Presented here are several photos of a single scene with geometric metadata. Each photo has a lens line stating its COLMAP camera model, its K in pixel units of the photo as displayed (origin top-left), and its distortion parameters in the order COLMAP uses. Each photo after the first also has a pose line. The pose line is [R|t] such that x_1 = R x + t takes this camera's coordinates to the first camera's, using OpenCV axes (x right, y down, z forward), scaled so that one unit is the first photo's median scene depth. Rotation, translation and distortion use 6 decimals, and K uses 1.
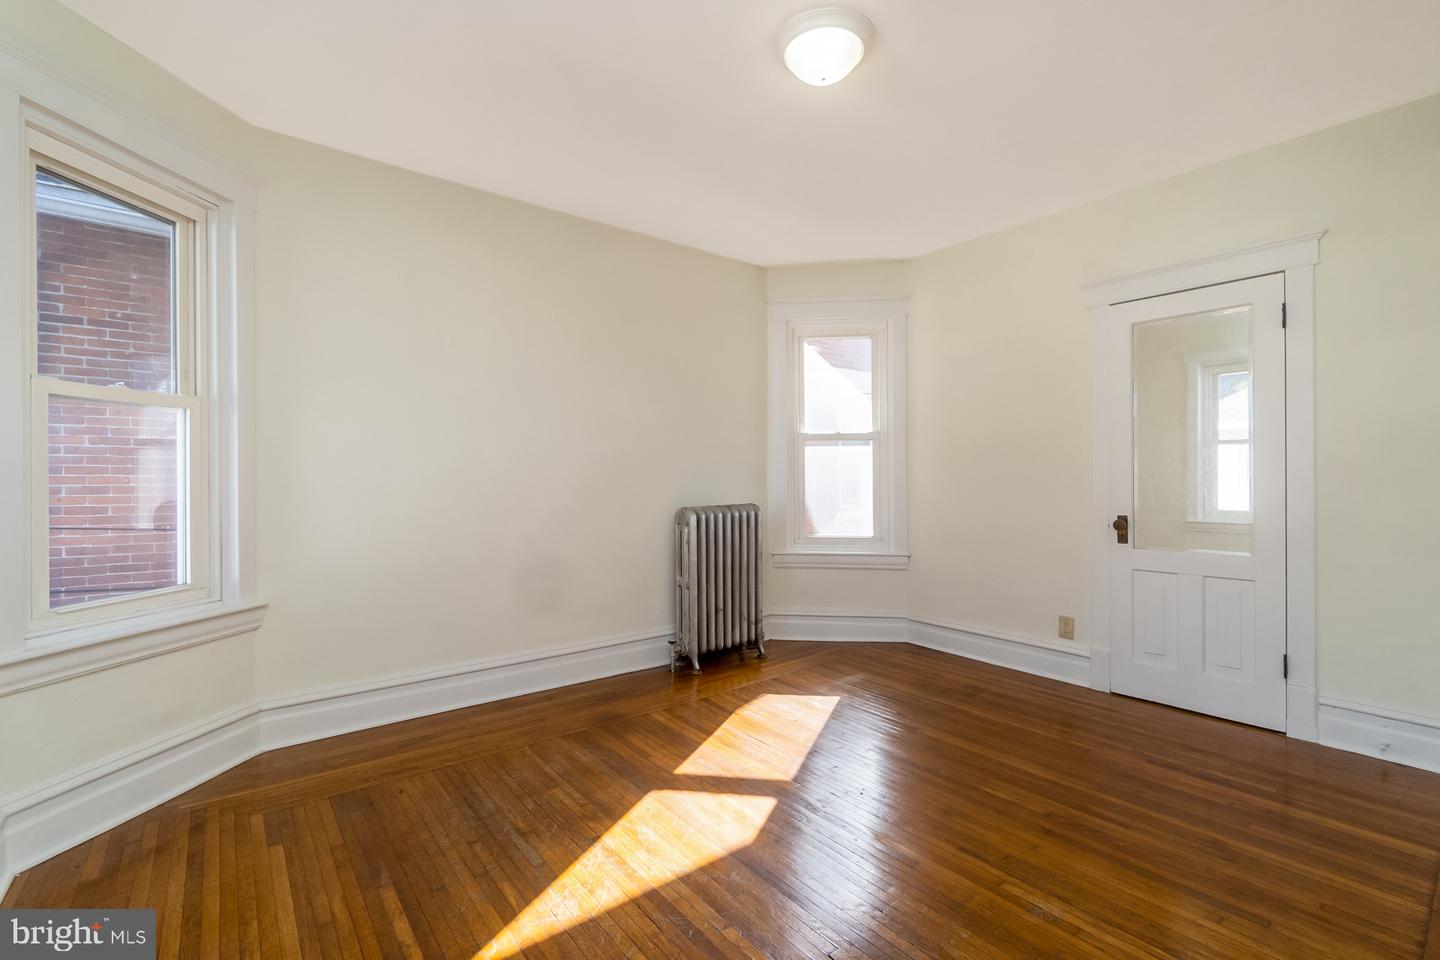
lens RADIAL K [[641.8, 0, 720.0], [0, 641.8, 480.0], [0, 0, 1]] dist [-0.002010, -0.000088]
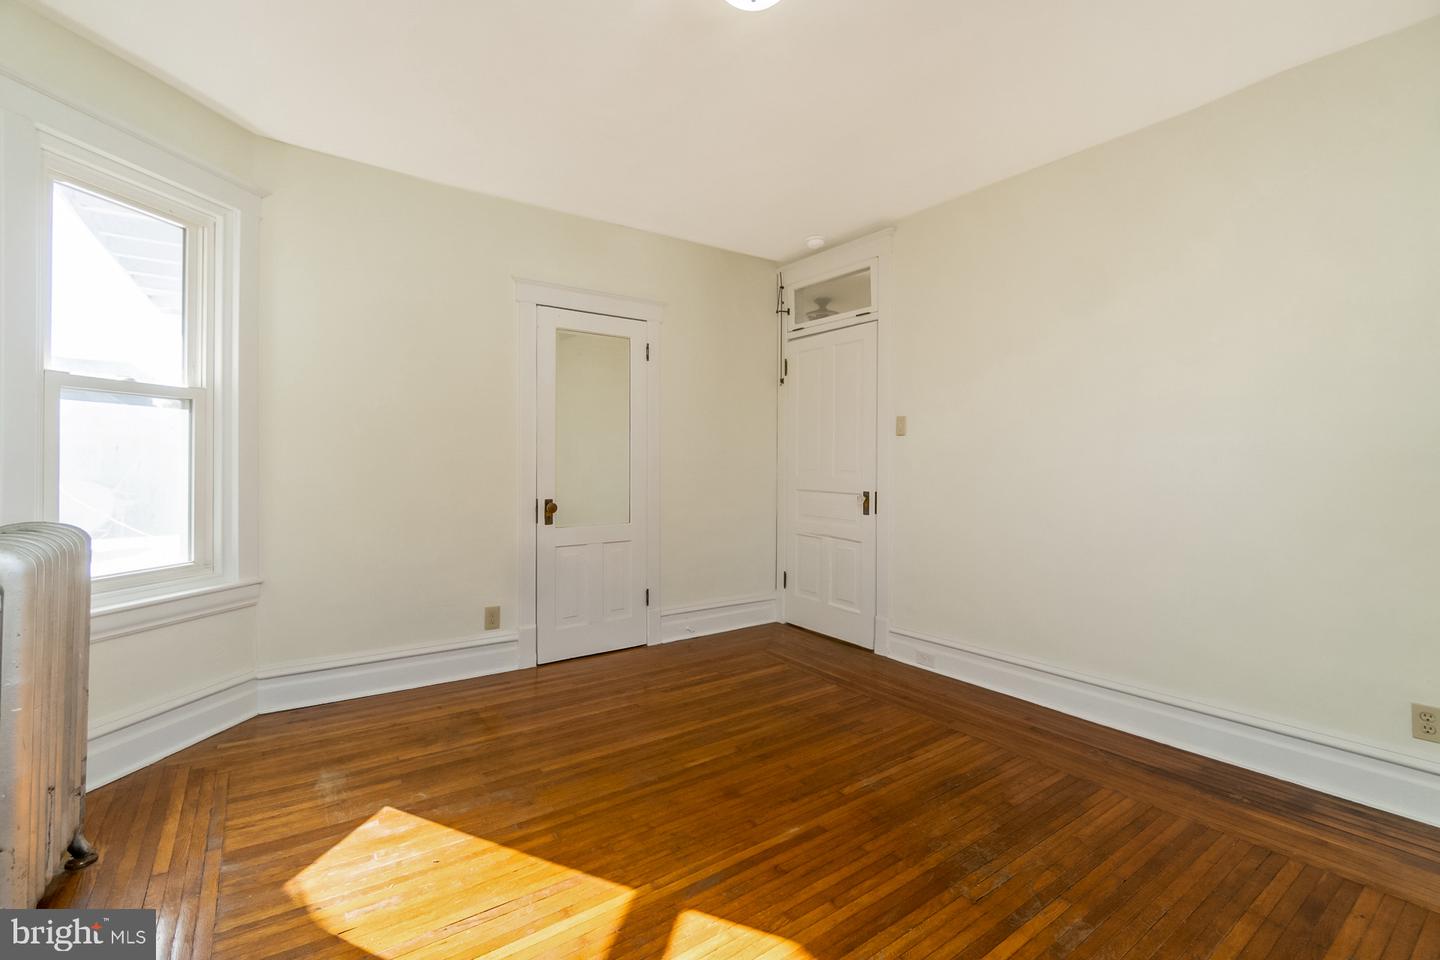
lens RADIAL K [[631.9, 0, 719.1], [0, 631.9, 460.6], [0, 0, 1]] dist [-0.001533, 0.000012]
pose [[0.044720, 0.011687, 0.998931, -0.454868], [0.002753, 0.999926, -0.011822, 0.002465], [-0.998996, 0.003279, 0.044684, 0.677569]]
